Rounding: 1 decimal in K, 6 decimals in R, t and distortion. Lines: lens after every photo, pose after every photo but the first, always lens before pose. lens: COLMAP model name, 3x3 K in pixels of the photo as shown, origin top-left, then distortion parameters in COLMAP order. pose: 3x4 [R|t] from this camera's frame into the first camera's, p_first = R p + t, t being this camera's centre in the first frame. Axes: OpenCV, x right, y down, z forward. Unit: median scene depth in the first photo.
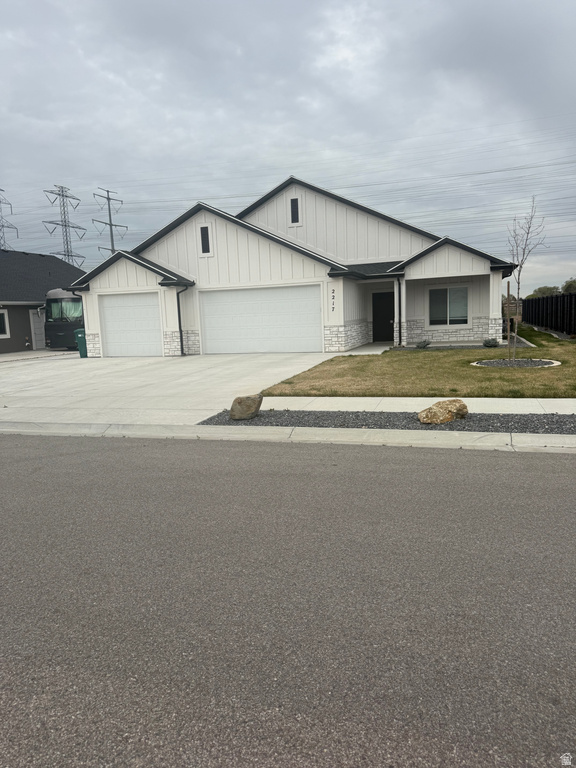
lens RADIAL K [[551.4, 0, 288.0], [0, 551.4, 384.0], [0, 0, 1]] dist [0.063406, 0.000153]
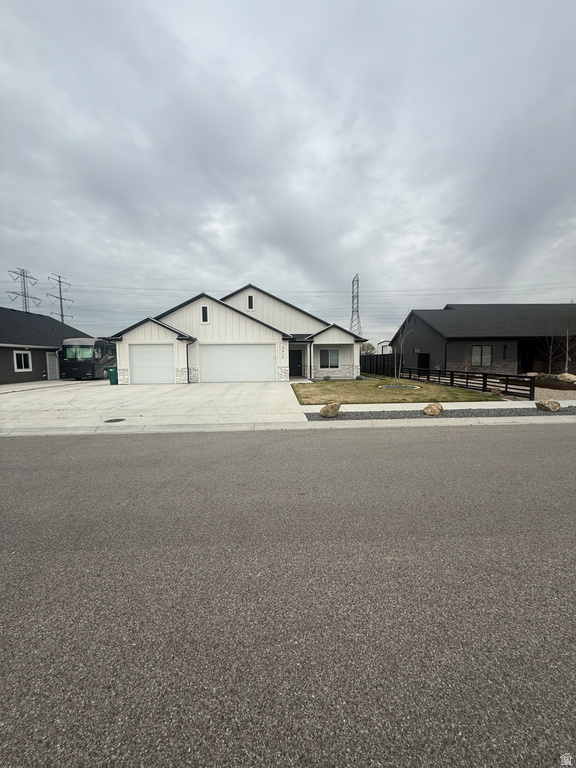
lens RADIAL K [[305.5, 0, 295.2], [0, 305.5, 370.2], [0, 0, 1]] dist [-0.000765, -0.000042]
pose [[0.934077, 0.020849, 0.356462, -0.208215], [0.015746, 0.994918, -0.099454, 0.003609], [-0.356723, 0.098511, 0.929002, 0.059592]]
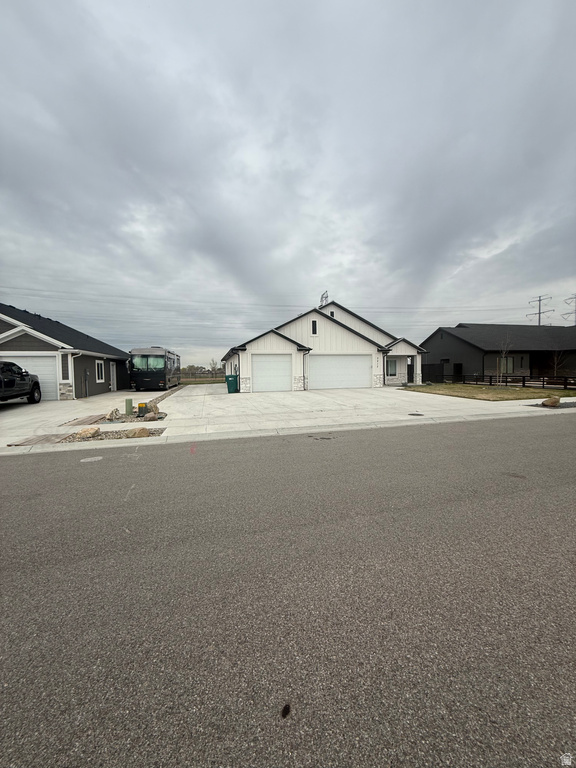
lens RADIAL K [[305.5, 0, 288.7], [0, 305.5, 382.8], [0, 0, 1]] dist [-0.000627, 0.000126]
pose [[0.835683, 0.007055, 0.549166, -0.728609], [0.050371, 0.994719, -0.089430, 0.008440], [-0.546897, 0.102397, 0.830914, 0.210745]]
